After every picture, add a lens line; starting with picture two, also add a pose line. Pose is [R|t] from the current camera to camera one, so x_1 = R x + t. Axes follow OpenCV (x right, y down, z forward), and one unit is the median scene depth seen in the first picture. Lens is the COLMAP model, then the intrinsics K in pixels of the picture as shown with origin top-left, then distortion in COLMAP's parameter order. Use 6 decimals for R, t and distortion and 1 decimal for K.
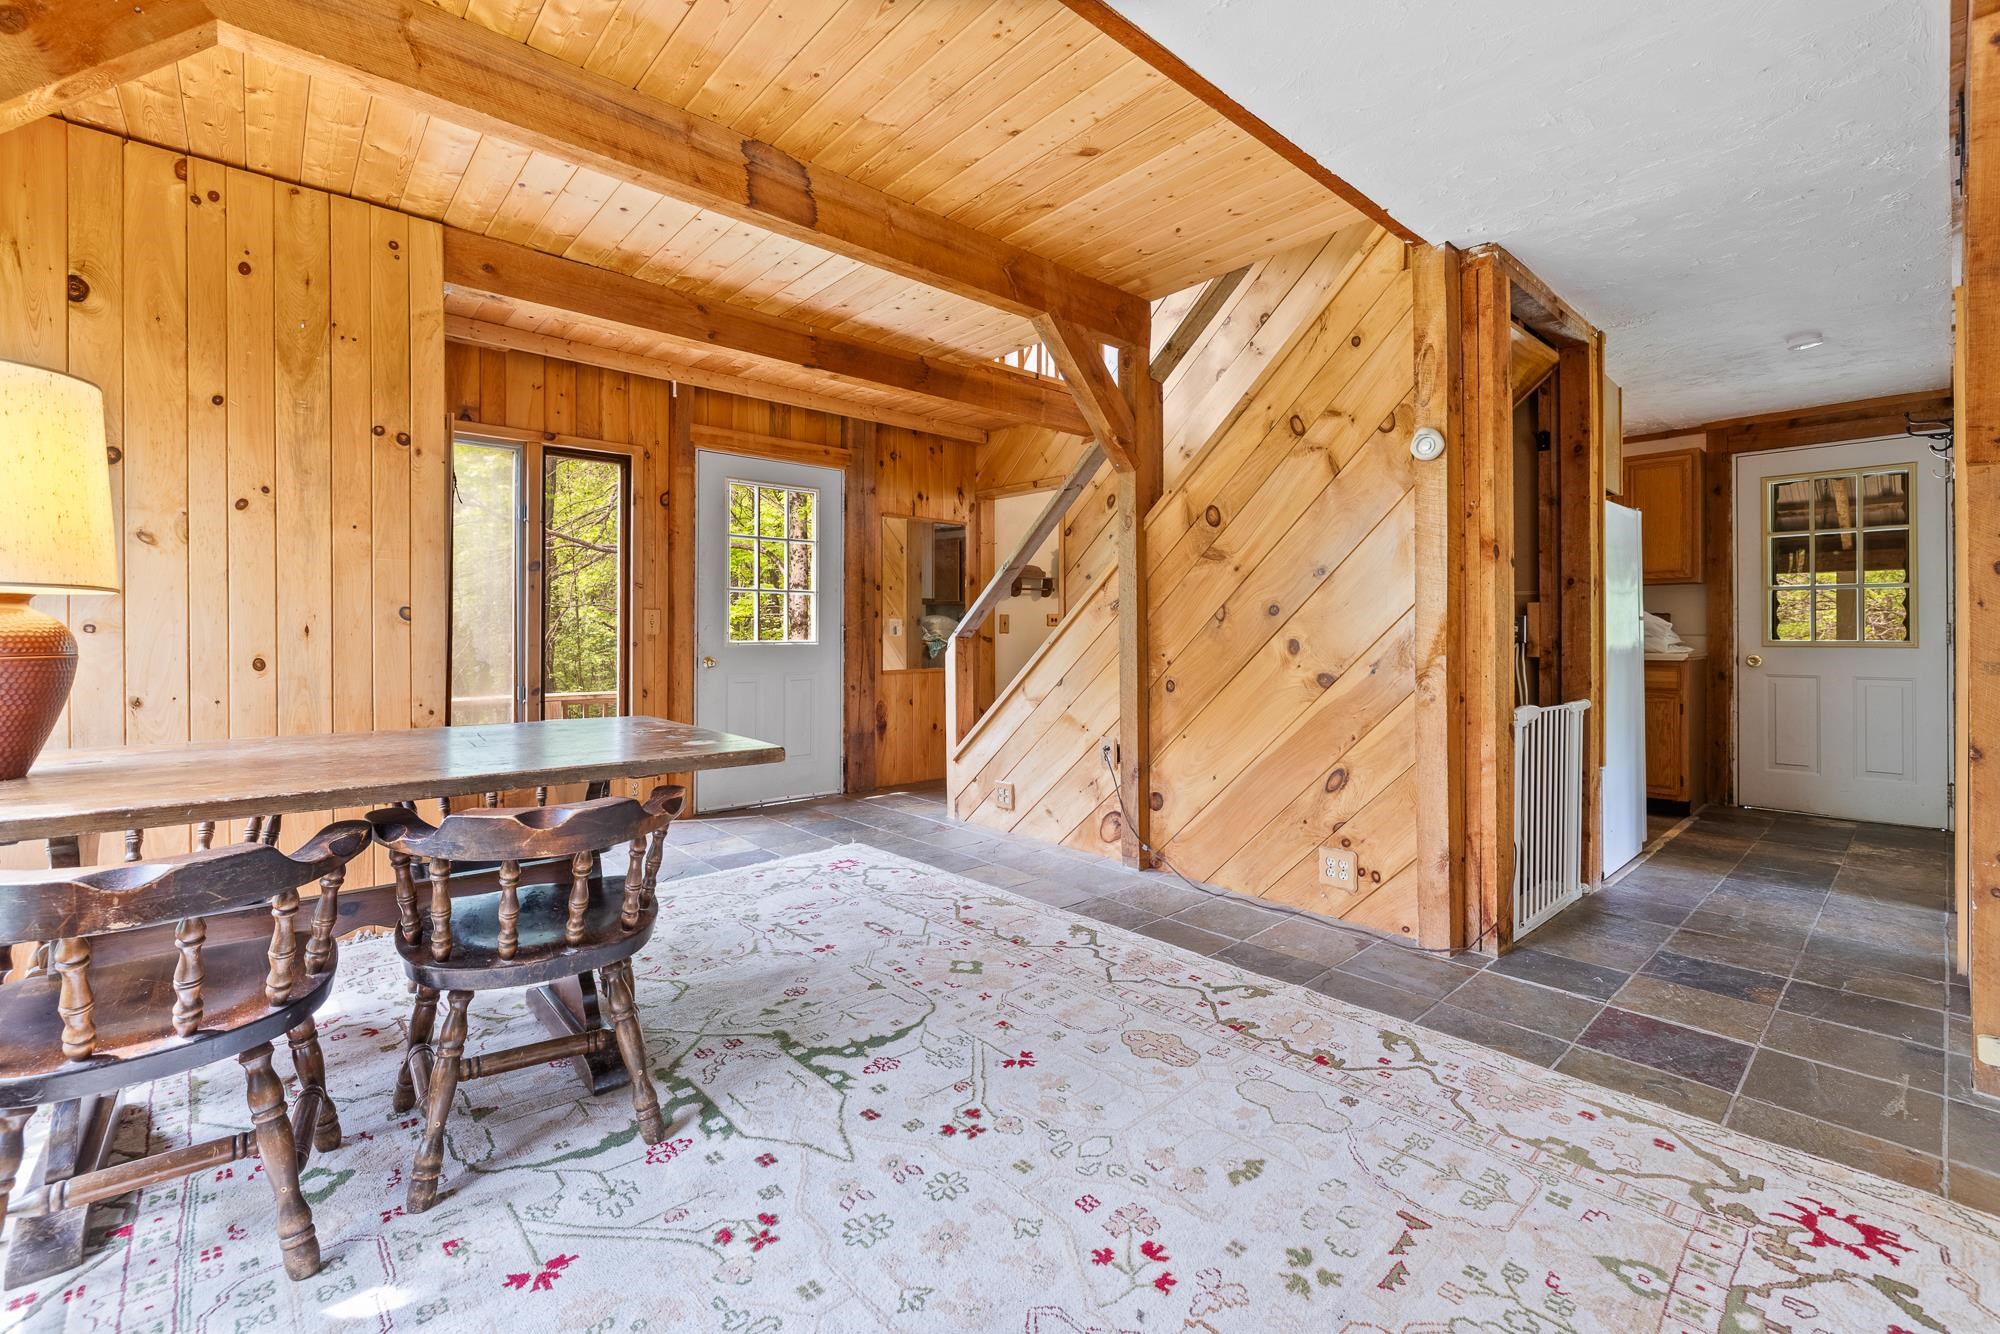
lens RADIAL K [[849.4, 0, 998.1], [0, 849.4, 621.7], [0, 0, 1]] dist [-0.001875, -0.000065]
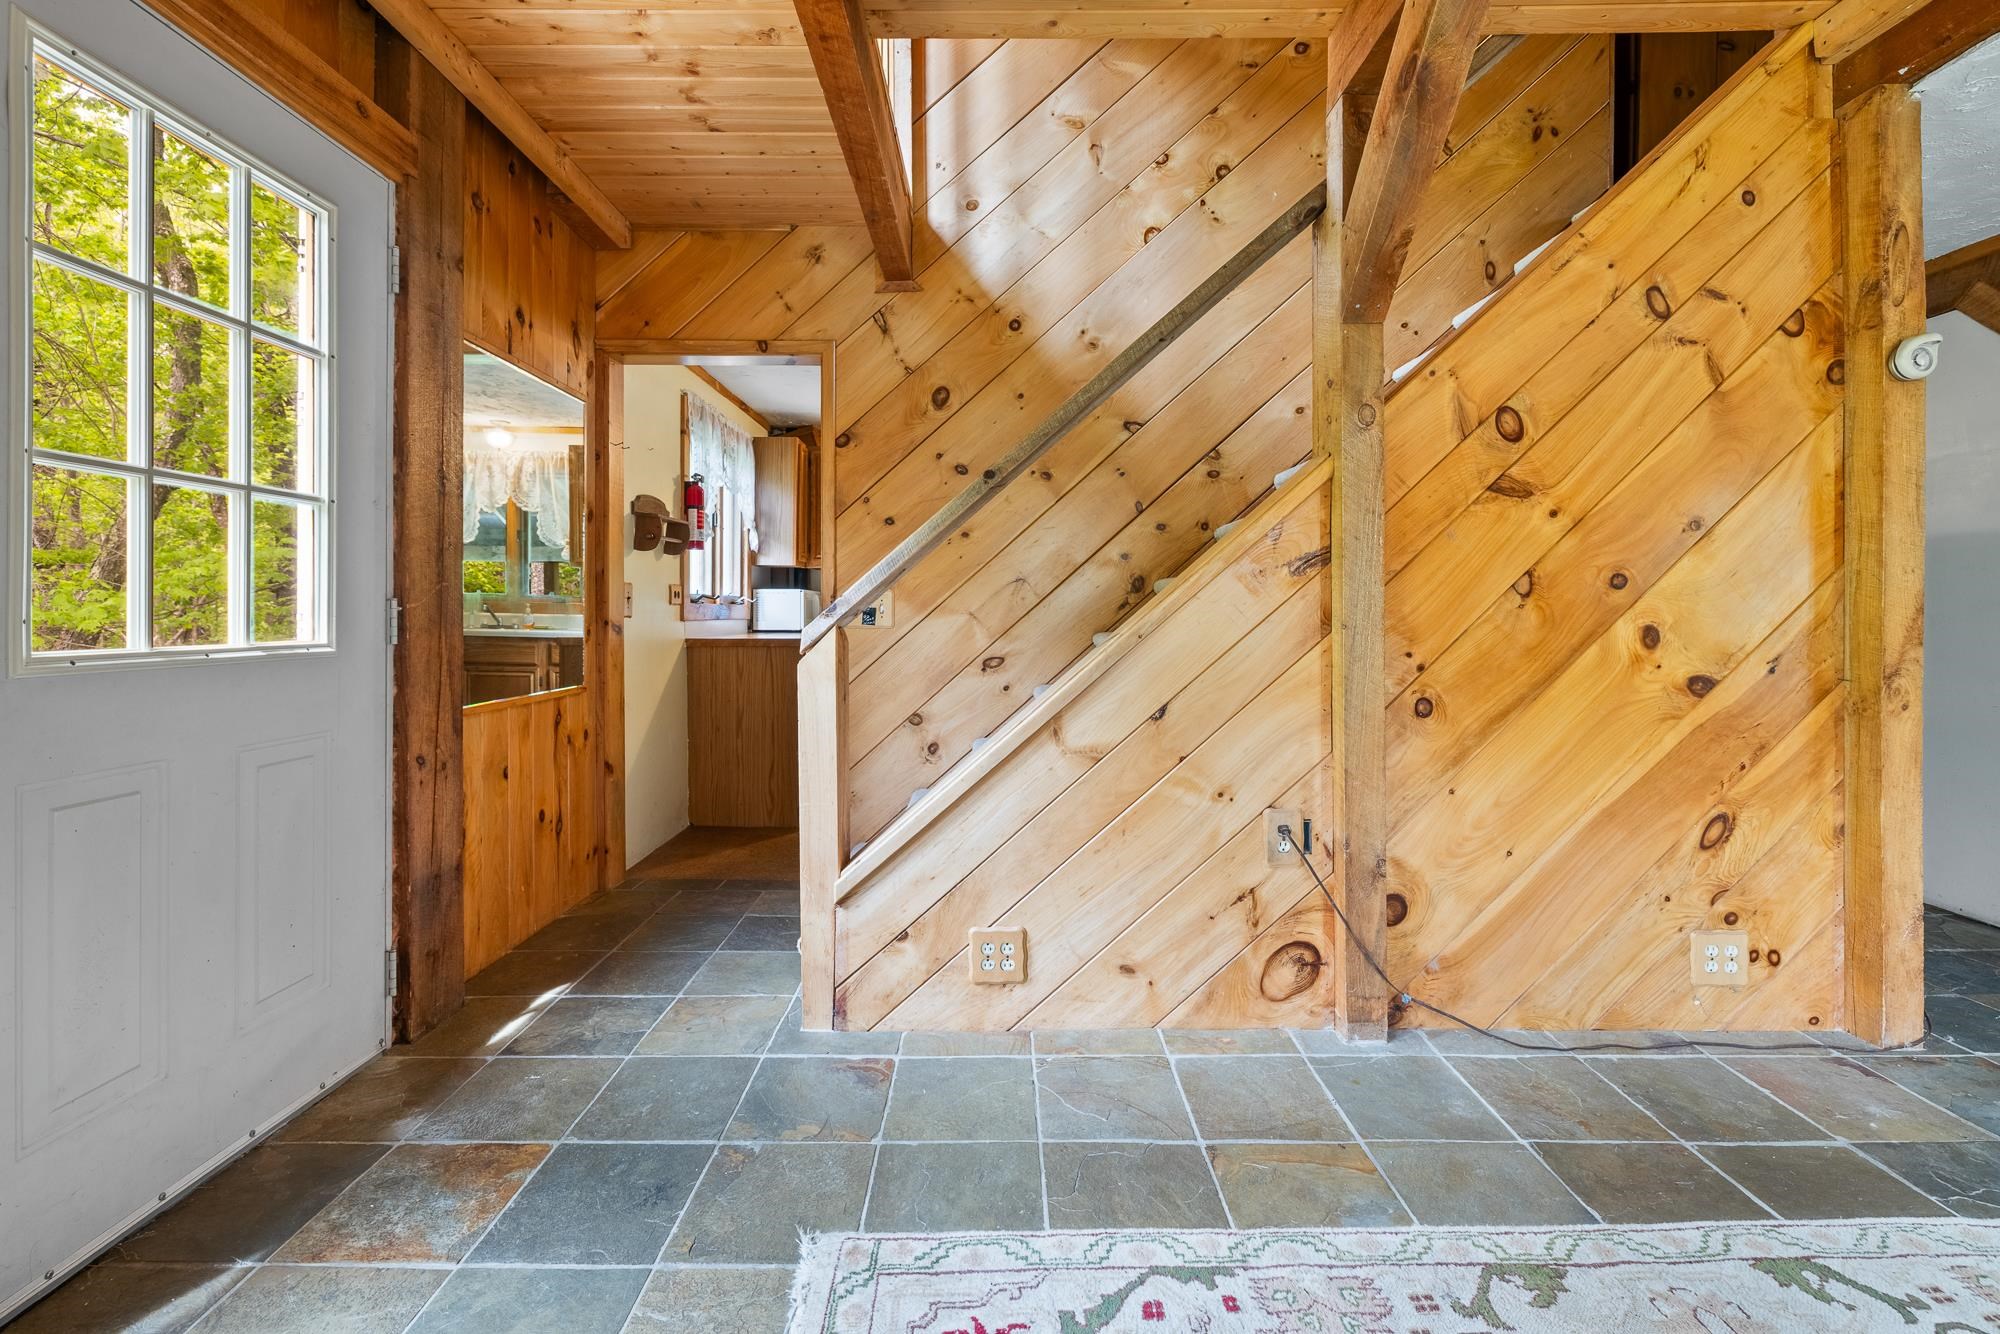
lens RADIAL K [[851.0, 0, 998.5], [0, 851.0, 611.7], [0, 0, 1]] dist [-0.001378, -0.000088]
pose [[0.667099, 0.000059, 0.744969, -0.505594], [-0.008514, 0.999935, 0.007544, 0.009473], [-0.744921, -0.011375, 0.667056, 0.982742]]
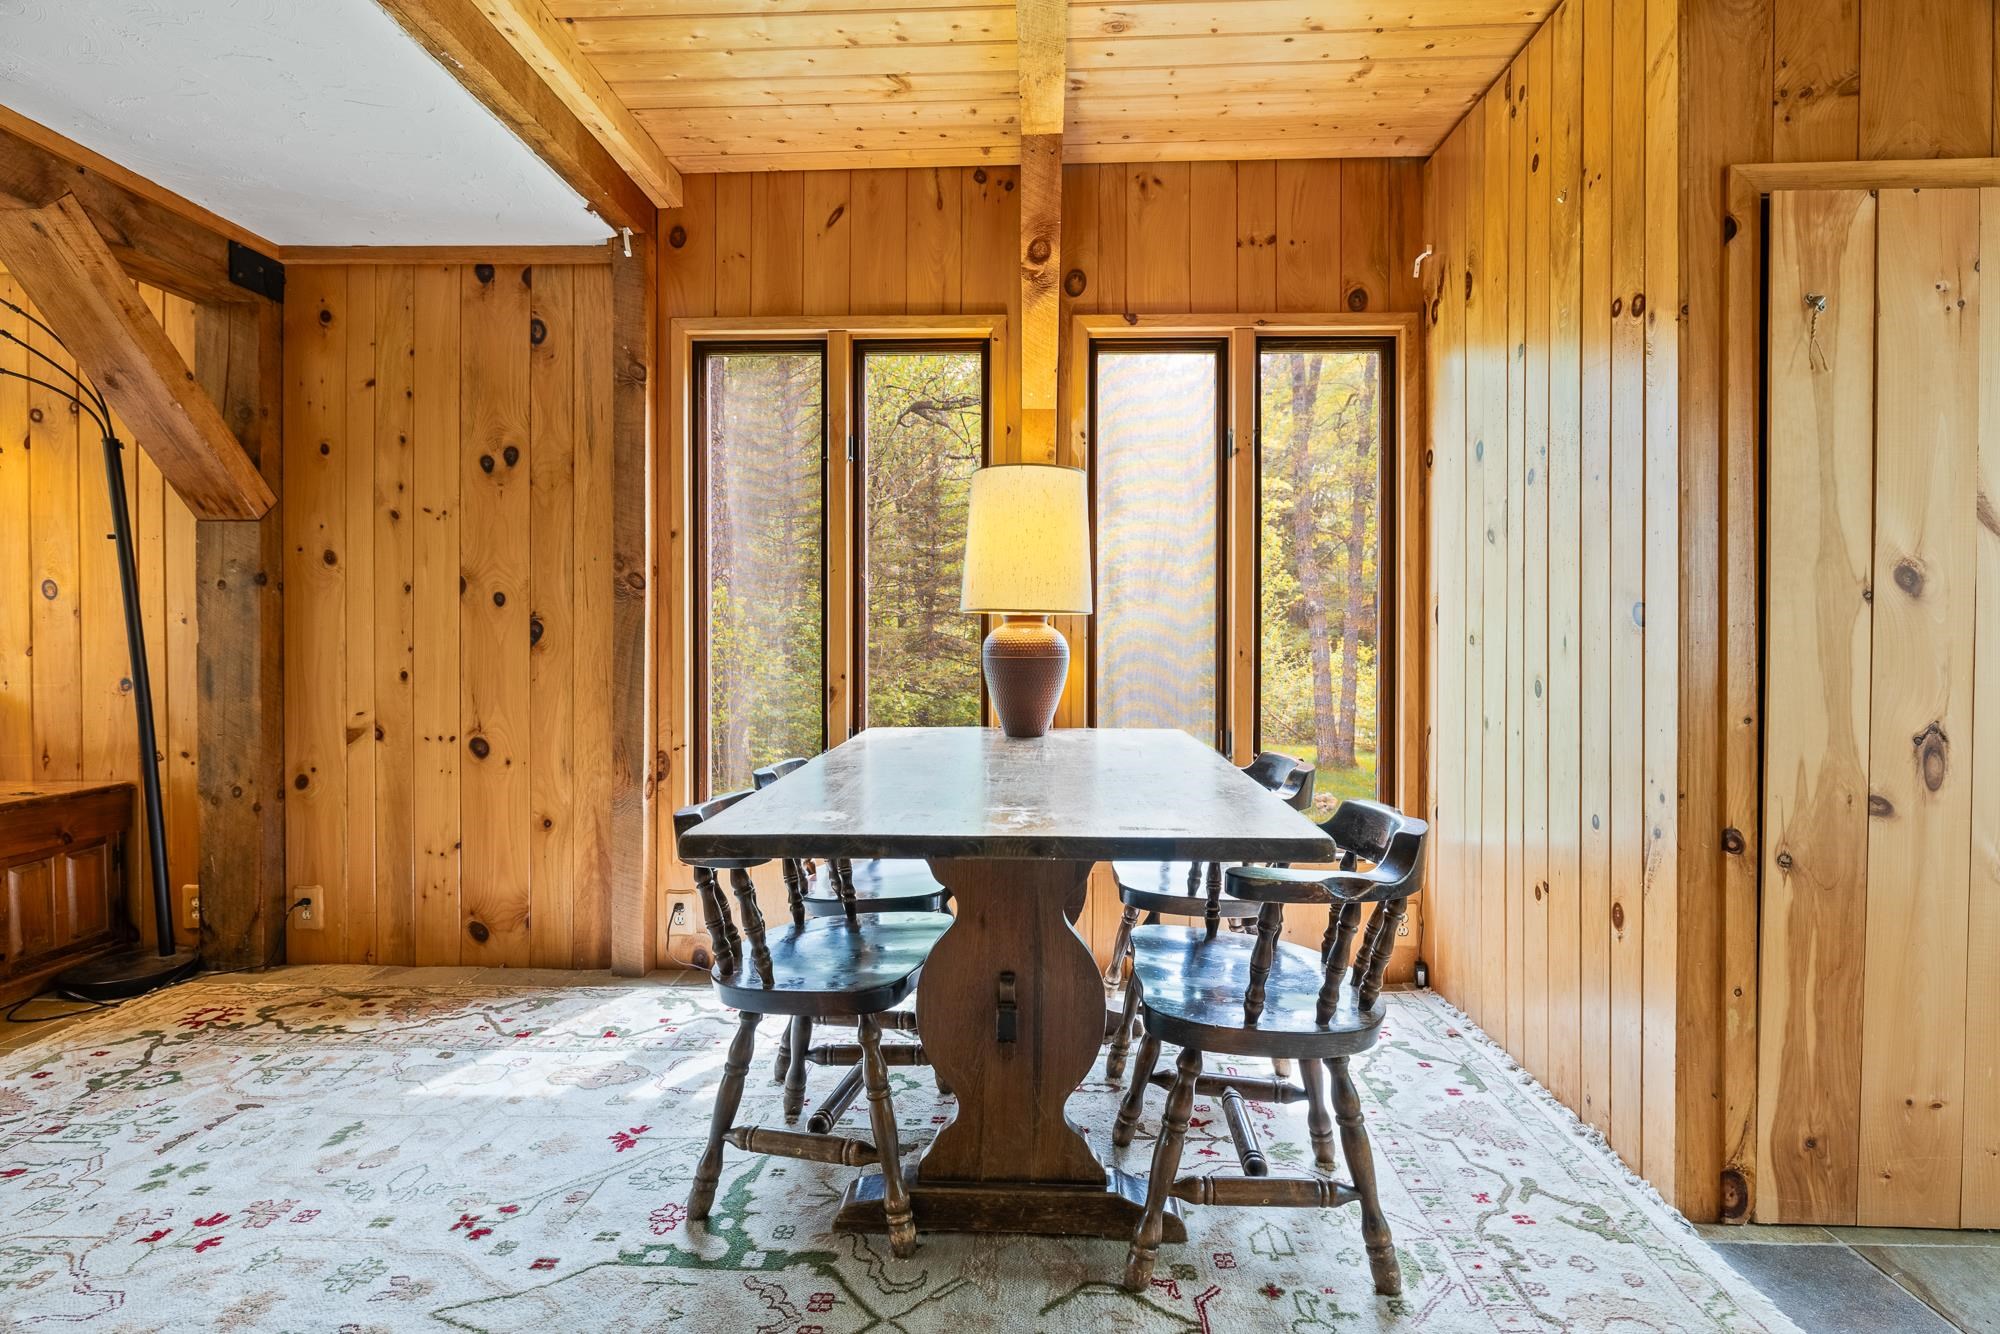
lens RADIAL K [[982.1, 0, 1002.2], [0, 982.1, 644.1], [0, 0, 1]] dist [-0.003800, 0.000815]
pose [[-0.696210, 0.003987, -0.717827, 0.060267], [0.003493, 0.999992, 0.002167, 0.007963], [0.717830, -0.000999, -0.696218, 1.105203]]
